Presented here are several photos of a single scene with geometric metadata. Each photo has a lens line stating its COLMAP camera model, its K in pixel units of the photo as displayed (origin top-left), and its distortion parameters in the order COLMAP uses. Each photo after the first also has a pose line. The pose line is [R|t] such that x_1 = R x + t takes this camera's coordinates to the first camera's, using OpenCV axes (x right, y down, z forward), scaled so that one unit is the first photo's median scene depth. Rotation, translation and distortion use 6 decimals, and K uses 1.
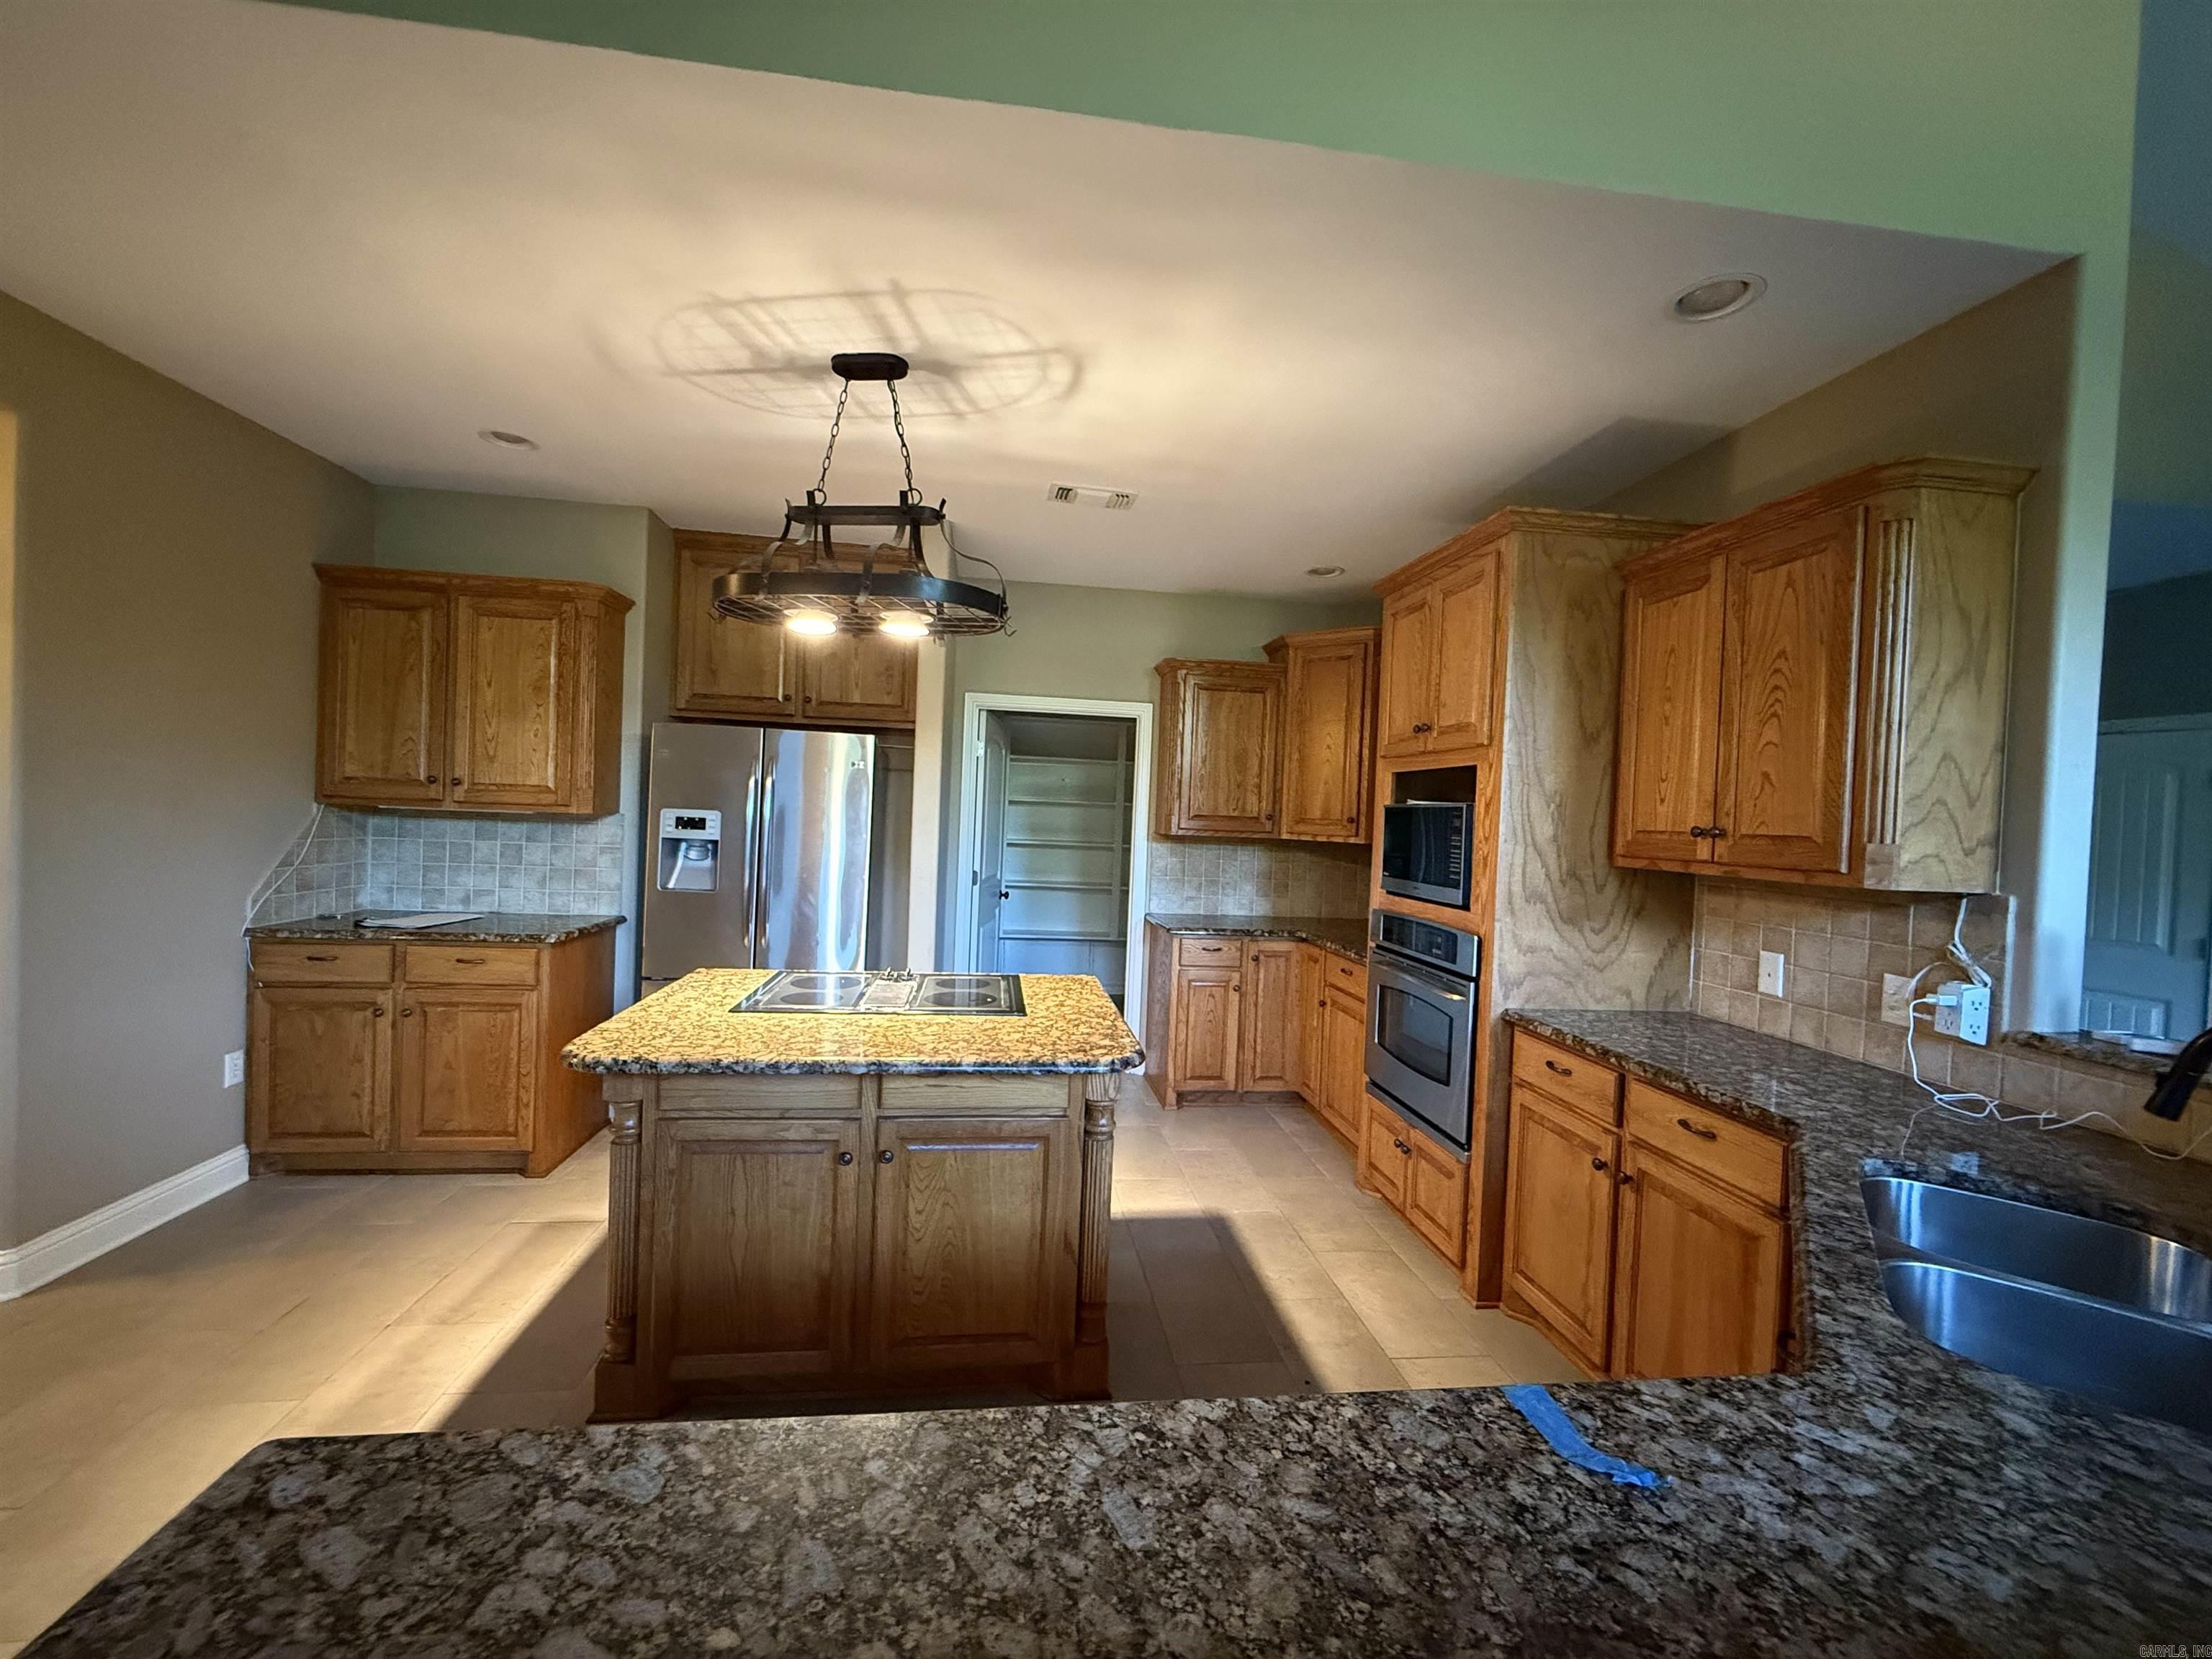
lens RADIAL K [[880.6, 0, 1096.3], [0, 880.6, 826.4], [0, 0, 1]] dist [-0.000552, -0.000144]
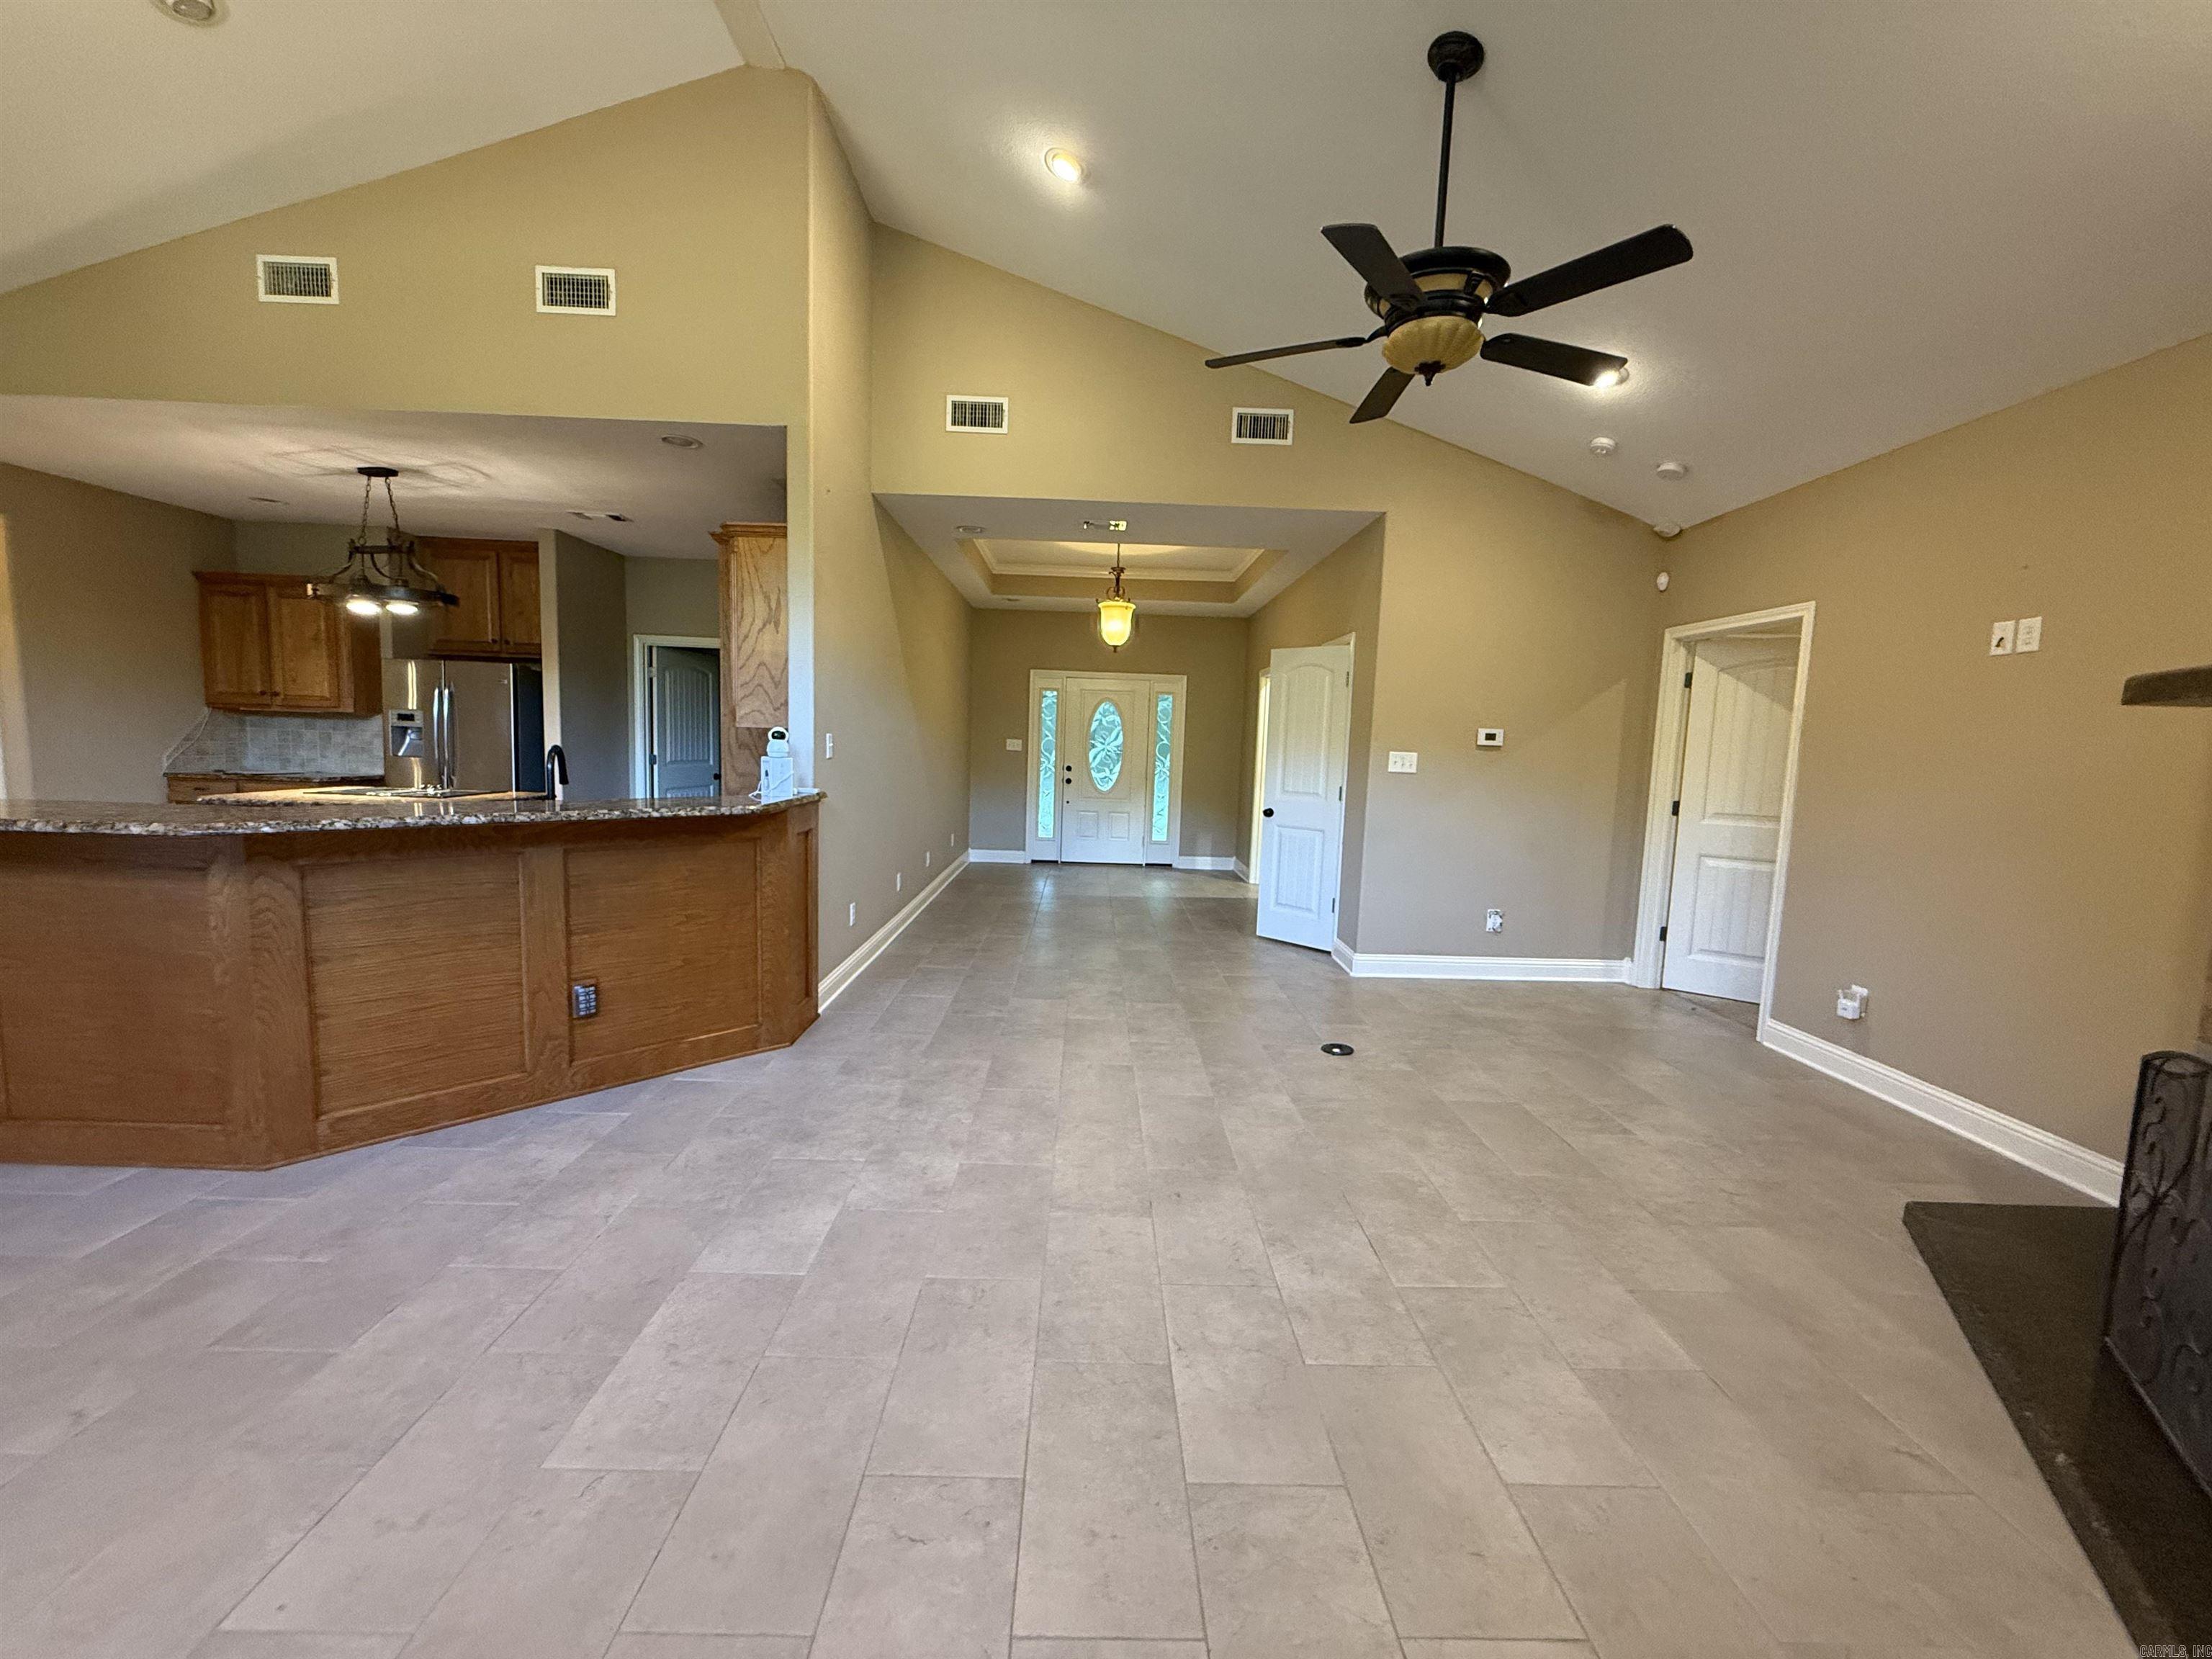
lens RADIAL K [[880.6, 0, 1096.3], [0, 880.6, 826.4], [0, 0, 1]] dist [-0.000552, -0.000144]
pose [[0.993136, 0.005044, -0.116854, 1.111331], [0.004195, 0.996891, 0.078678, 0.081338], [0.116888, -0.078629, 0.990028, -0.574789]]
